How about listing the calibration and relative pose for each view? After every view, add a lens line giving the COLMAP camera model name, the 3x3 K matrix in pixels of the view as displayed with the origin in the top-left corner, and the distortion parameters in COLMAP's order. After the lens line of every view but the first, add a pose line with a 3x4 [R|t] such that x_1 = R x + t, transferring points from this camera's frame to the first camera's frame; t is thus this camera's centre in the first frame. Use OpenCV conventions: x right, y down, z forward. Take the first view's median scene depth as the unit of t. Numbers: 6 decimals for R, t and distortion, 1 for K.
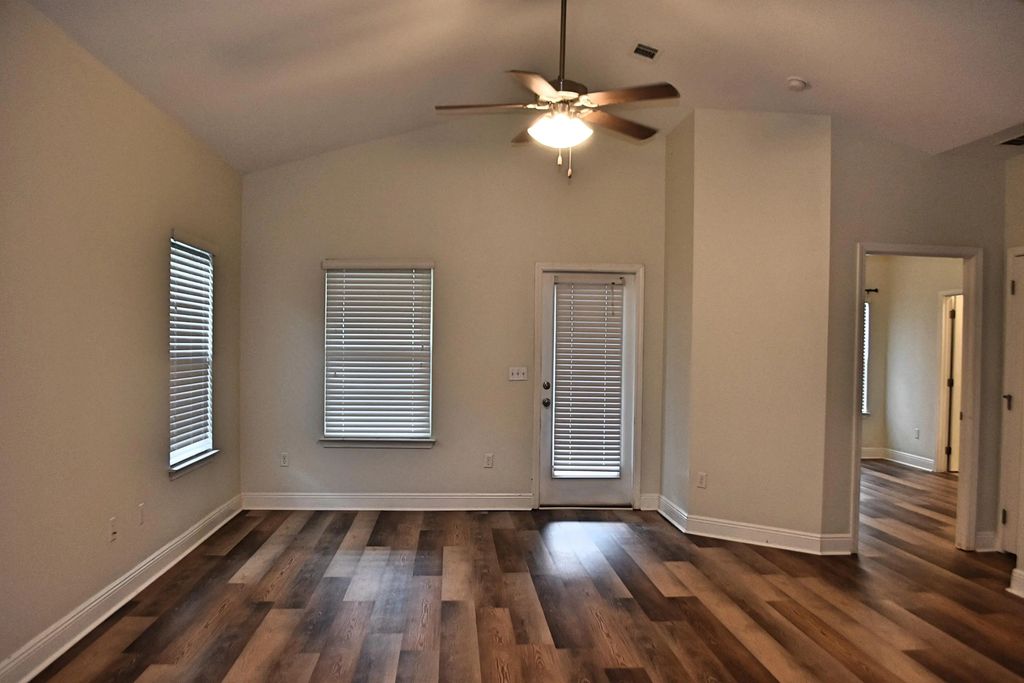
lens RADIAL K [[811.5, 0, 509.8], [0, 811.5, 364.7], [0, 0, 1]] dist [-0.071854, 0.003416]
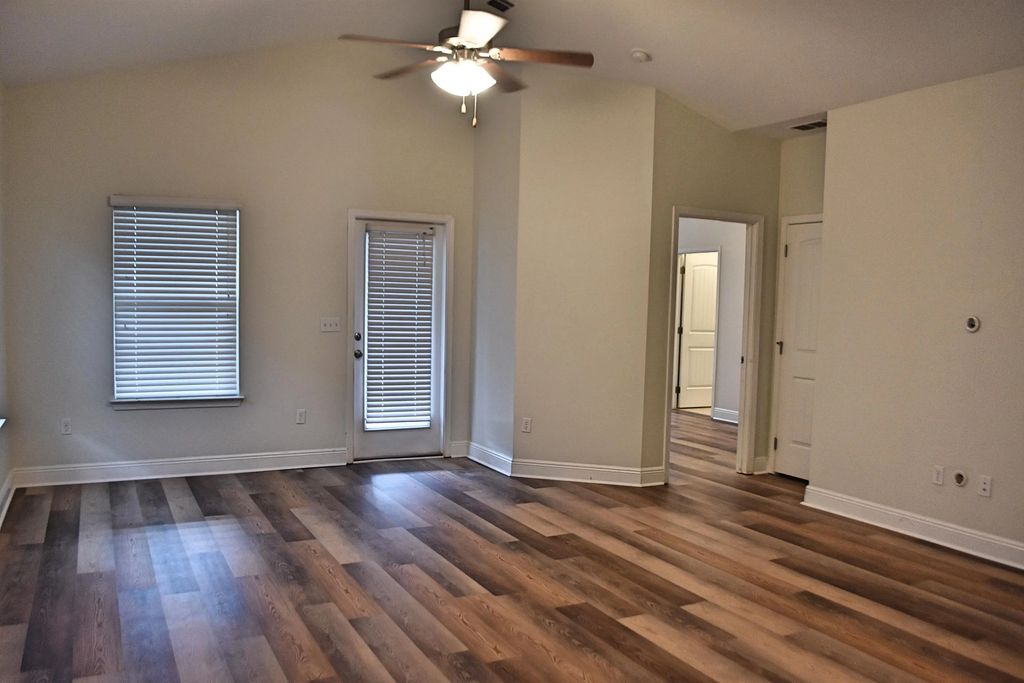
lens RADIAL K [[811.5, 0, 509.8], [0, 811.5, 364.7], [0, 0, 1]] dist [-0.071854, 0.003416]
pose [[0.918357, -0.024312, 0.395006, -0.184301], [-0.001133, 0.997946, 0.064057, -0.003352], [-0.395752, -0.059275, 0.916442, 0.040440]]
